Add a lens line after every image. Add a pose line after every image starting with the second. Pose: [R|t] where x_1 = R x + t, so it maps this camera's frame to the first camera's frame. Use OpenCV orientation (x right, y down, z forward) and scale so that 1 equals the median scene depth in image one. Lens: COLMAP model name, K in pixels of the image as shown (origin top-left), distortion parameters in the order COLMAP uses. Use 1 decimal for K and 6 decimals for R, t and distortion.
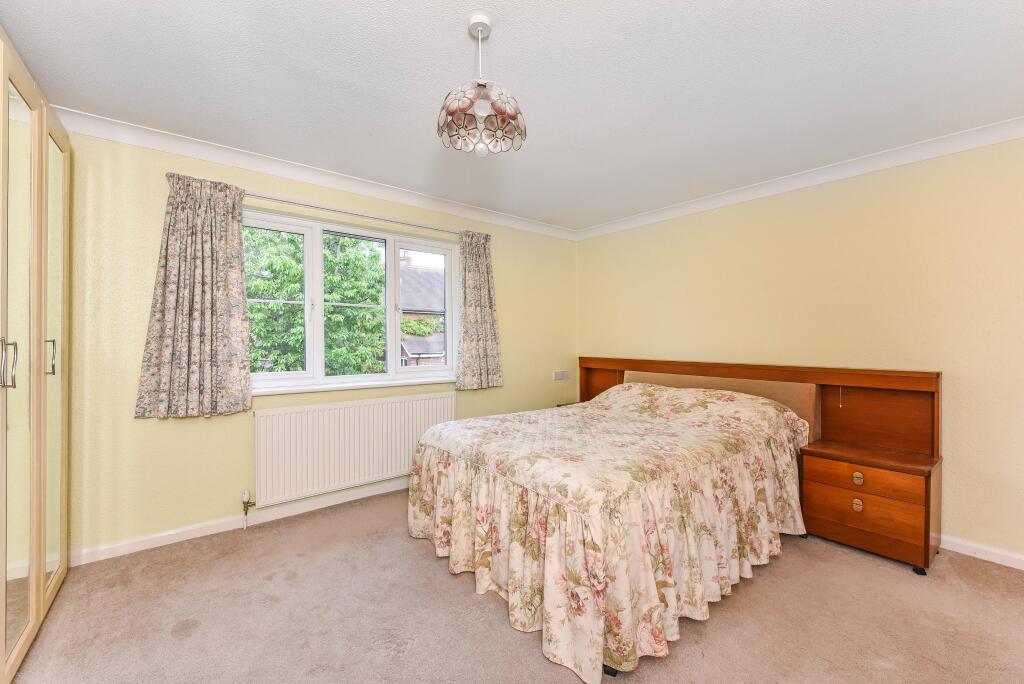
lens RADIAL K [[411.6, 0, 512.8], [0, 411.6, 339.0], [0, 0, 1]] dist [-0.003143, -0.000191]
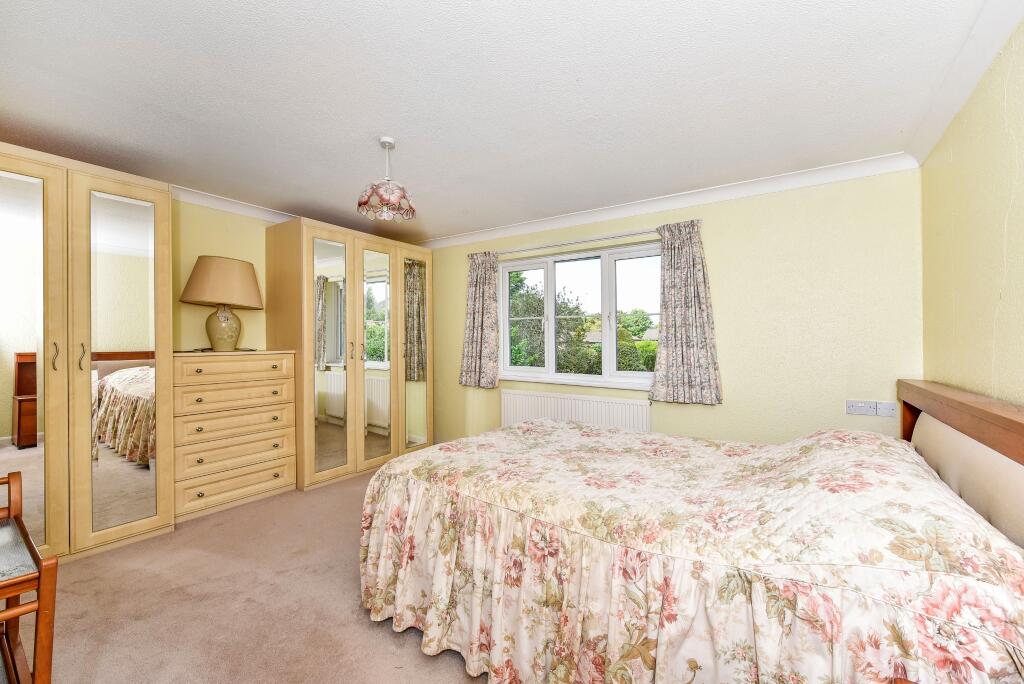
lens RADIAL K [[411.6, 0, 515.6], [0, 411.6, 341.5], [0, 0, 1]] dist [-0.003143, -0.000191]
pose [[0.291277, -0.000757, -0.956638, 0.784932], [-0.006607, 0.999974, -0.002803, -0.003459], [0.956616, 0.007137, 0.291265, 0.512288]]
